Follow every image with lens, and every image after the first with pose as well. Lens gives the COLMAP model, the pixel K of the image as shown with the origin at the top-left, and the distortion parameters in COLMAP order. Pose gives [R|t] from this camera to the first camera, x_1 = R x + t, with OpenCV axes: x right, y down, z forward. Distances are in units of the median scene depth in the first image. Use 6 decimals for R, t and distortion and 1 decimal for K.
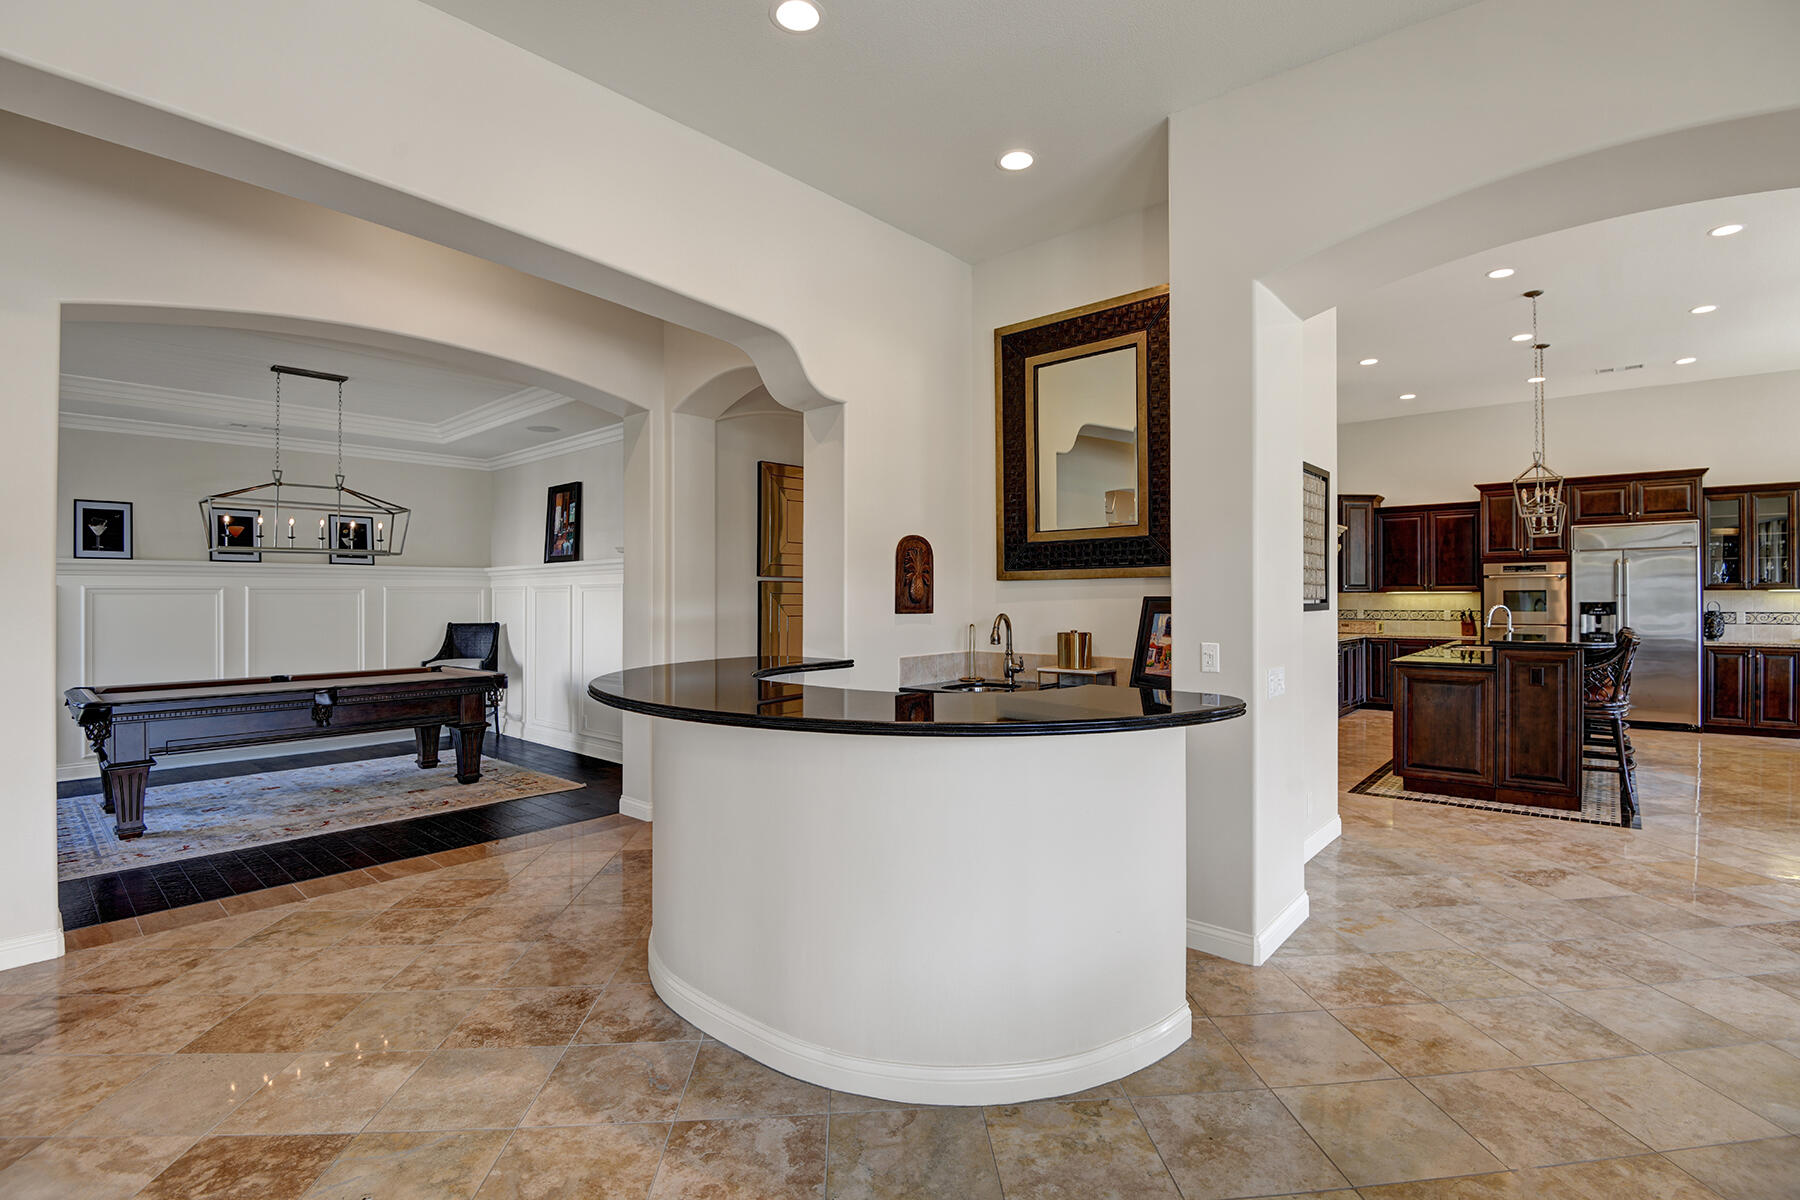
lens RADIAL K [[839.5, 0, 896.8], [0, 839.5, 609.4], [0, 0, 1]] dist [-0.037418, -0.004800]
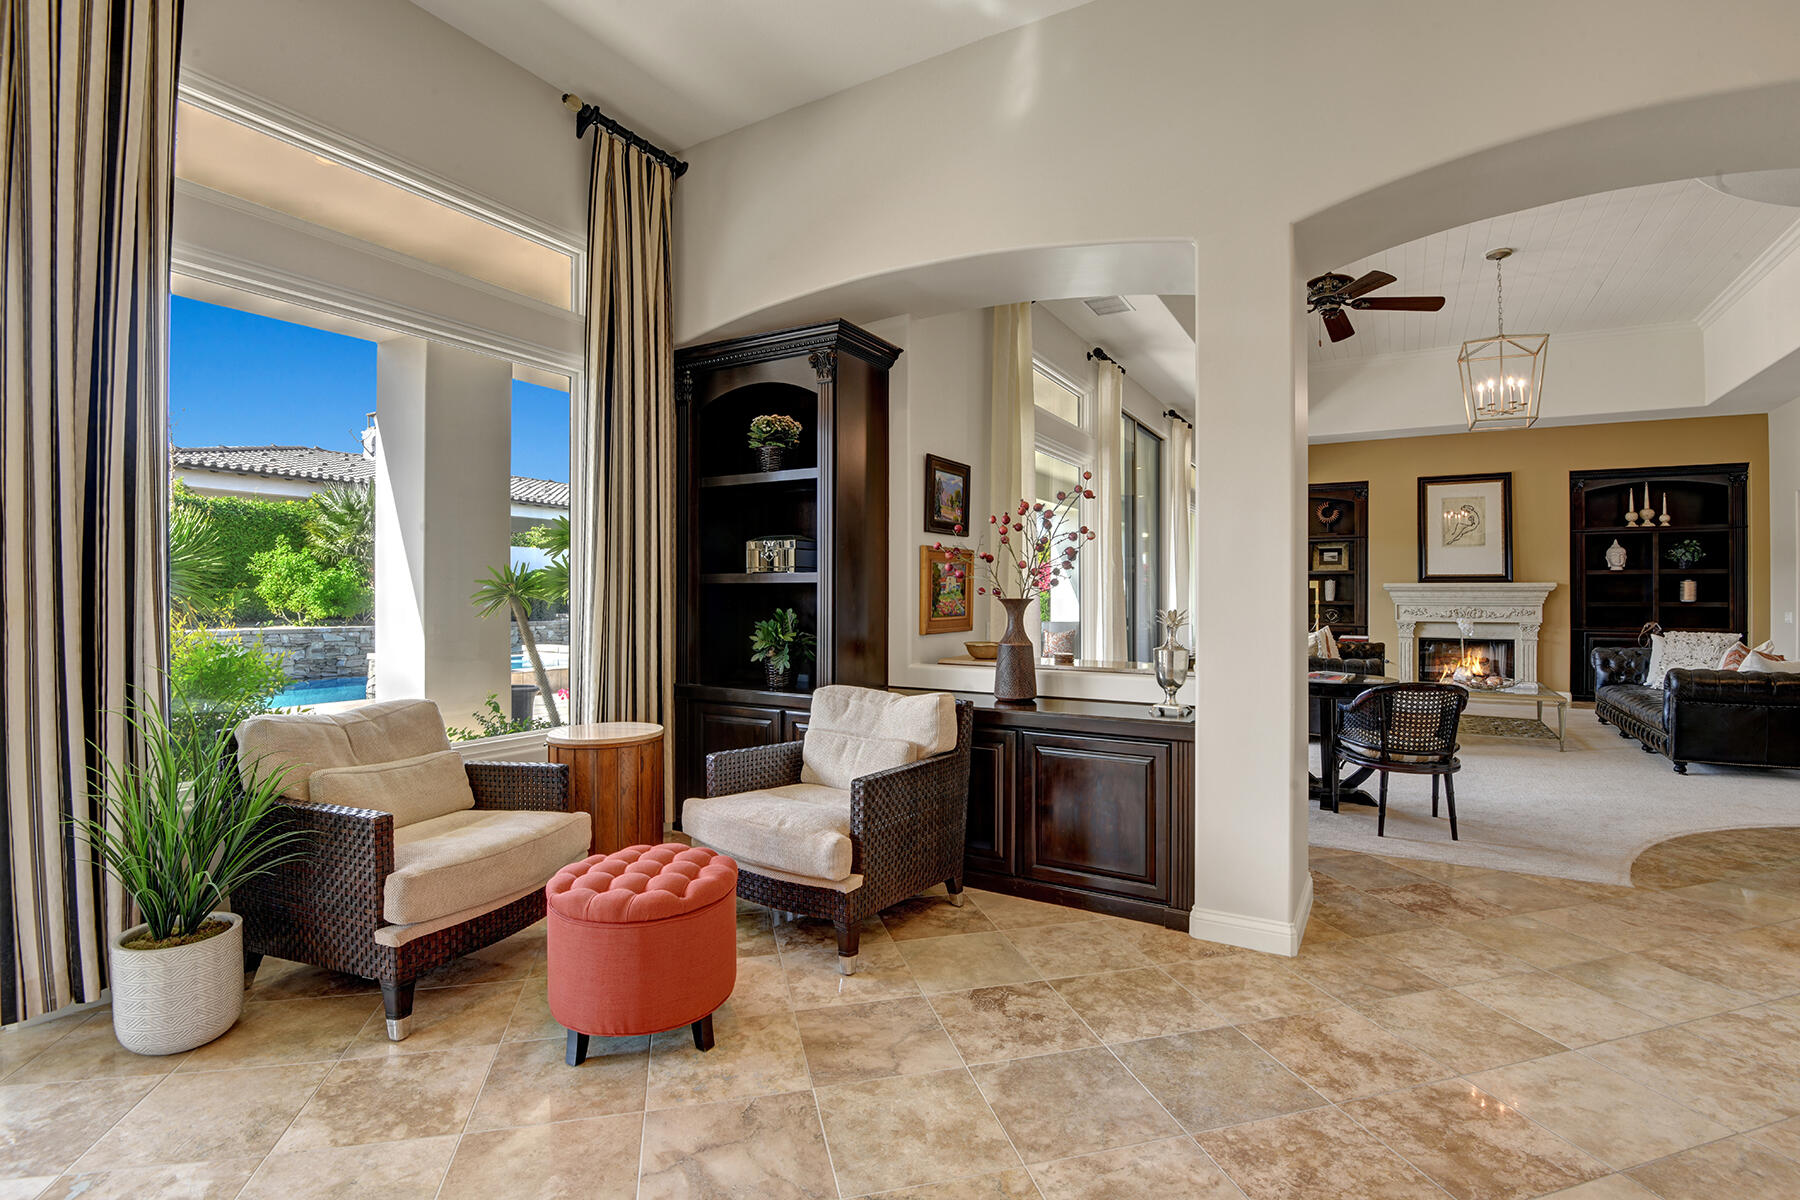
lens RADIAL K [[839.5, 0, 894.5], [0, 839.5, 590.0], [0, 0, 1]] dist [-0.037418, -0.004800]
pose [[-0.983059, 0.004623, -0.183231, 0.585449], [0.003595, 0.999976, 0.005946, 0.004293], [0.183254, 0.005186, -0.983052, 0.516431]]
